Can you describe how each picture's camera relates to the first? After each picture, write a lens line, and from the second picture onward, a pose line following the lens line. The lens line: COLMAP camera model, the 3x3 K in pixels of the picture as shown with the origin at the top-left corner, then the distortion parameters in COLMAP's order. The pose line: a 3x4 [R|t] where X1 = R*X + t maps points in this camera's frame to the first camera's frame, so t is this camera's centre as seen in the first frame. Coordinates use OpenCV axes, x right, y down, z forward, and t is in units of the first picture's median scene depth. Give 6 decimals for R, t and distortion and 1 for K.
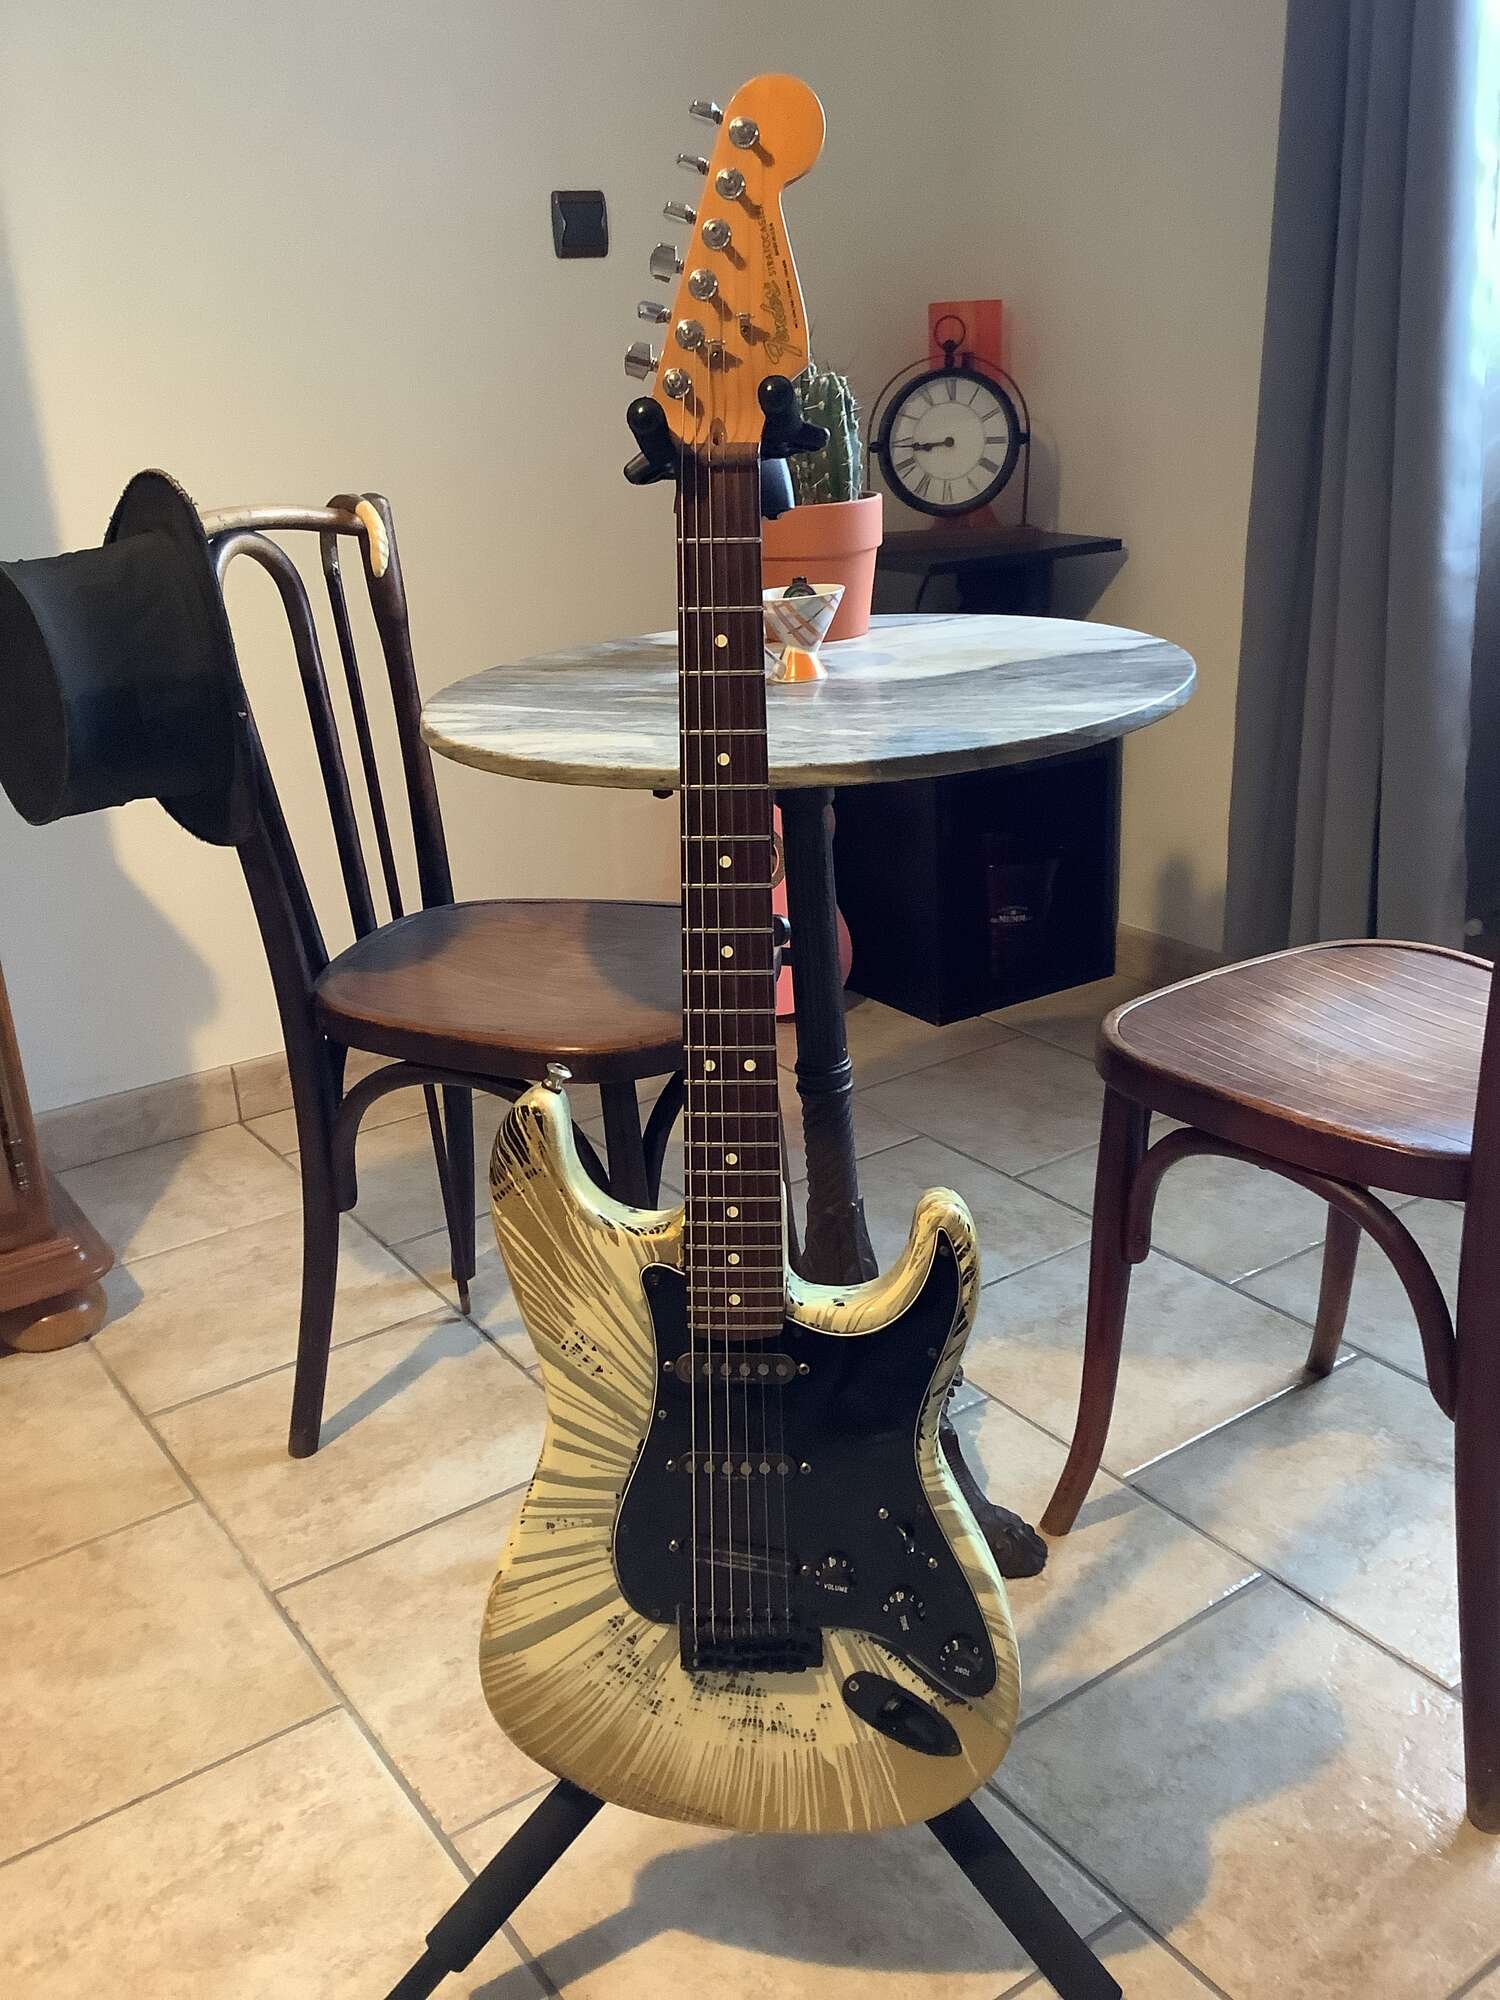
lens RADIAL K [[1964.3, 0, 748.4], [0, 1964.3, 930.5], [0, 0, 1]] dist [0.067149, 0.000000]
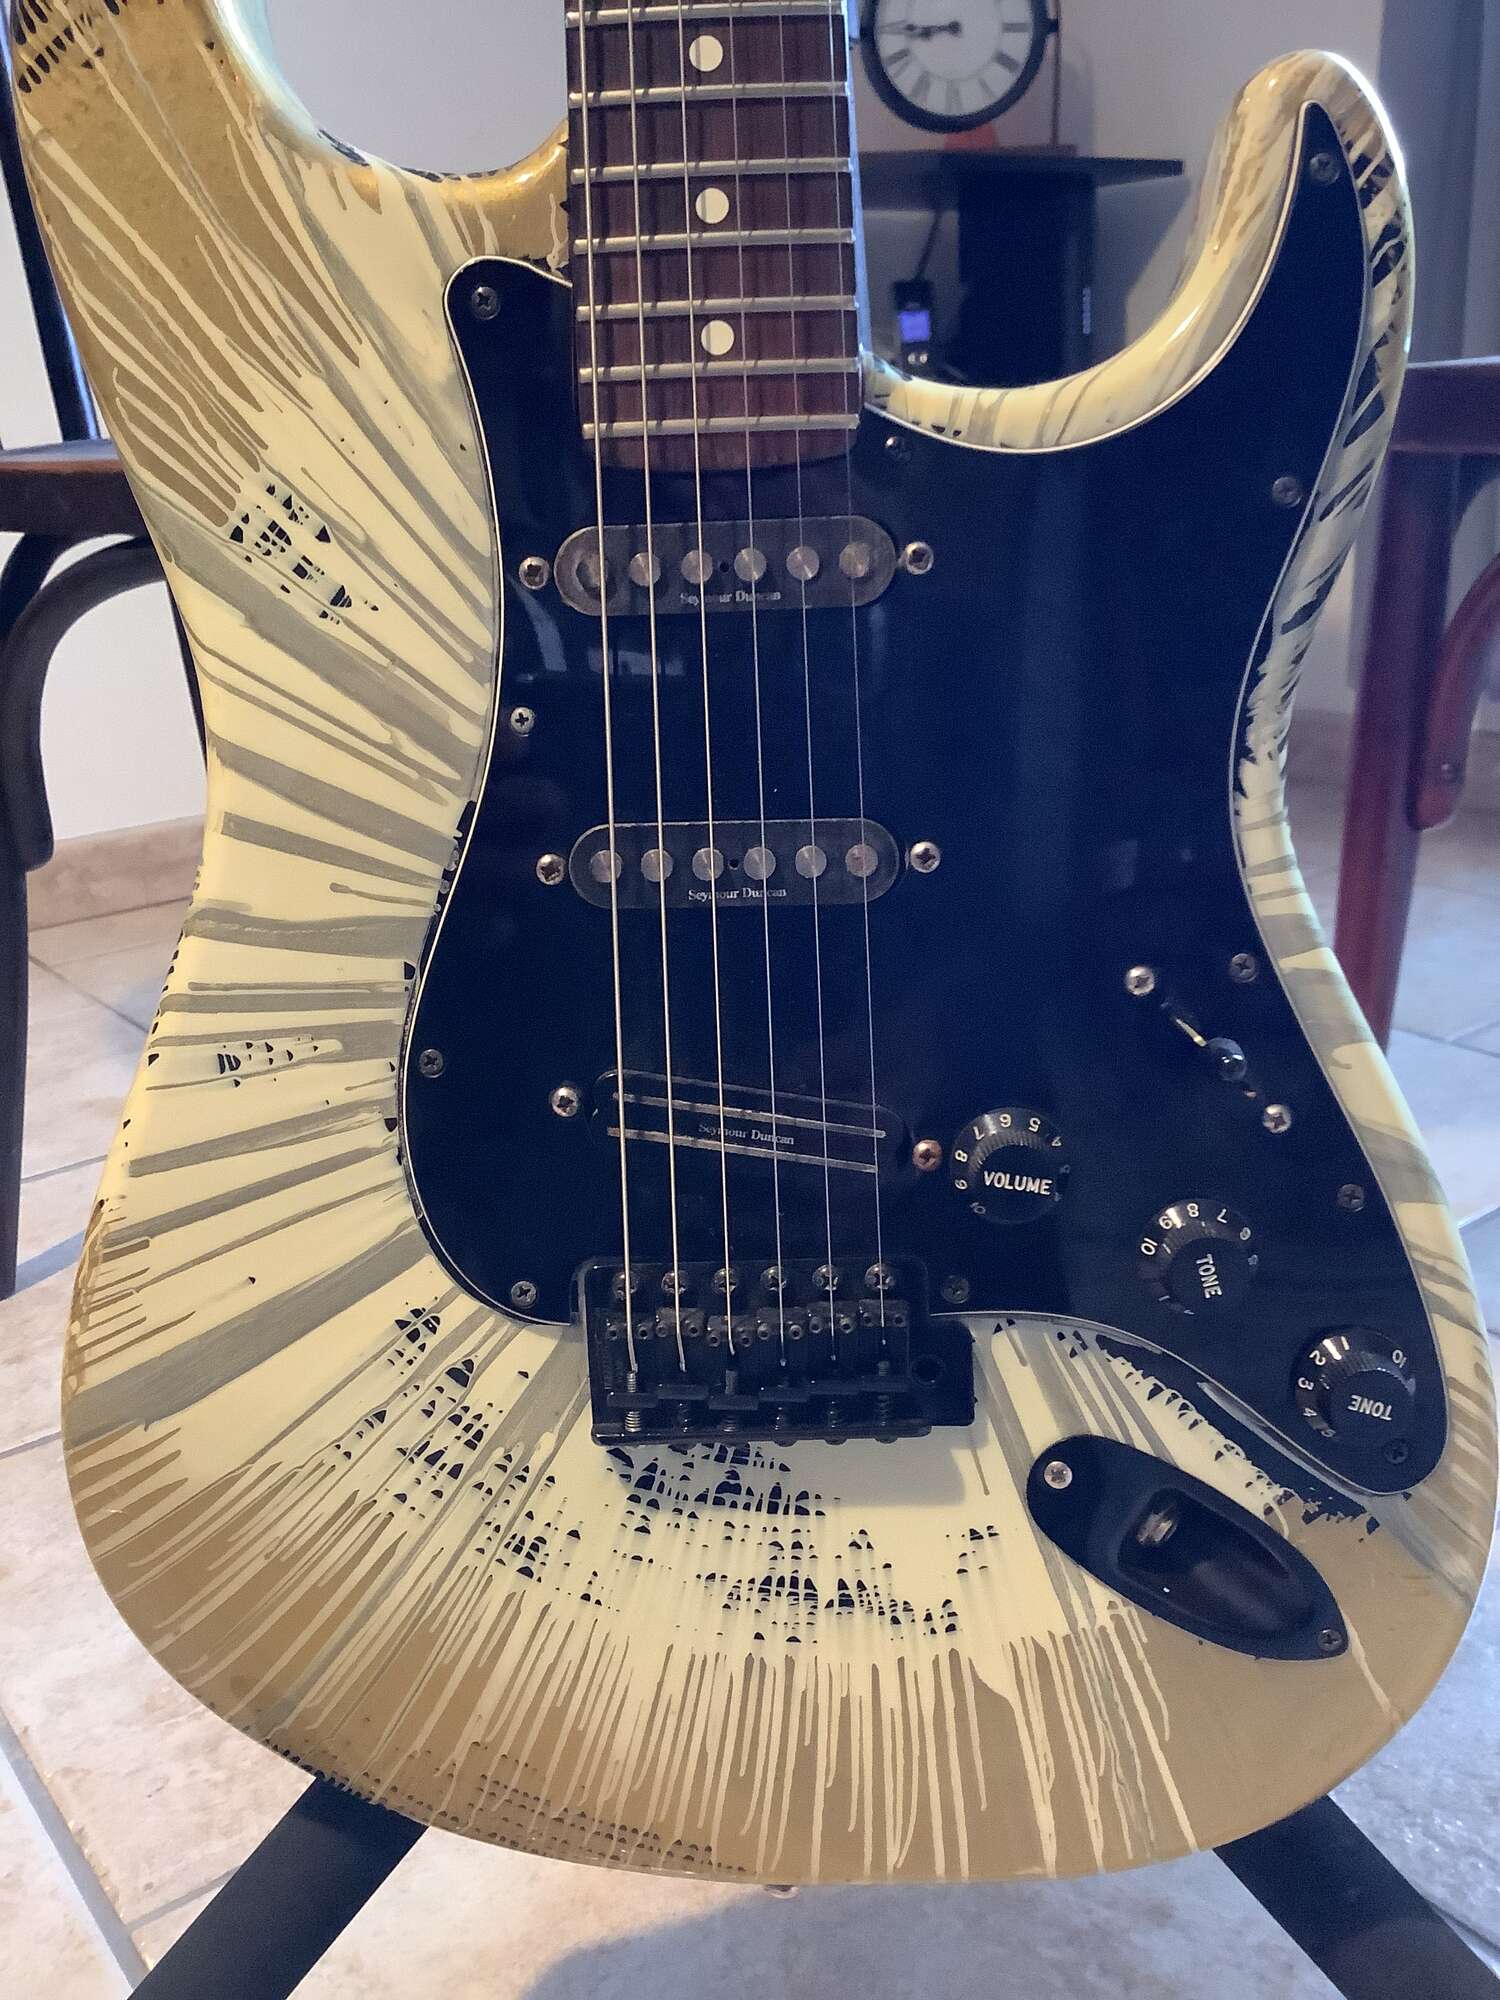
lens RADIAL K [[1940.0, 0, 745.8], [0, 1940.0, 940.5], [0, 0, 1]] dist [0.041661, 0.000000]
pose [[0.999374, -0.023589, 0.026353, -0.012884], [0.024558, 0.999011, -0.037070, 0.292469], [-0.025452, 0.037694, 0.998965, 0.632207]]
